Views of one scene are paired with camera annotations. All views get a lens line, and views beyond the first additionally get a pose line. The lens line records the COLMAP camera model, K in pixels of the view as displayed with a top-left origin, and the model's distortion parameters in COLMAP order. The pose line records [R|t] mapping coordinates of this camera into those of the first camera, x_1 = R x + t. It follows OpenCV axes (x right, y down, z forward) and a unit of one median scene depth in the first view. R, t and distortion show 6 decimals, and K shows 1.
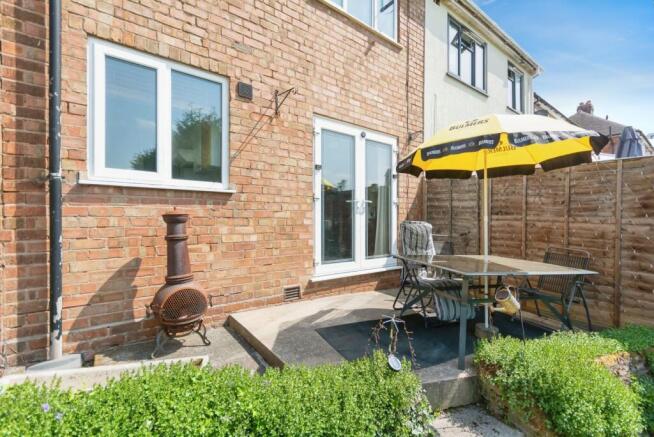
lens RADIAL K [[309.9, 0, 327.0], [0, 309.9, 218.5], [0, 0, 1]] dist [0.003322, 0.000342]
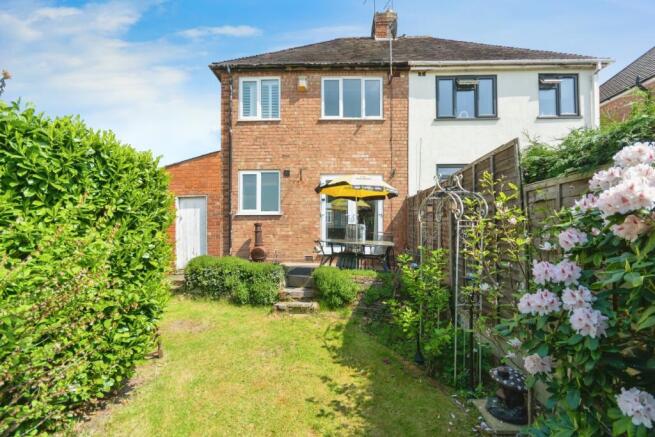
lens RADIAL K [[310.4, 0, 327.5], [0, 310.4, 218.5], [0, 0, 1]] dist [0.003322, 0.000342]
pose [[0.735574, -0.029278, -0.676811, 1.671714], [0.010735, 0.999444, -0.031567, 0.030736], [0.677359, 0.015954, 0.735479, -0.606285]]
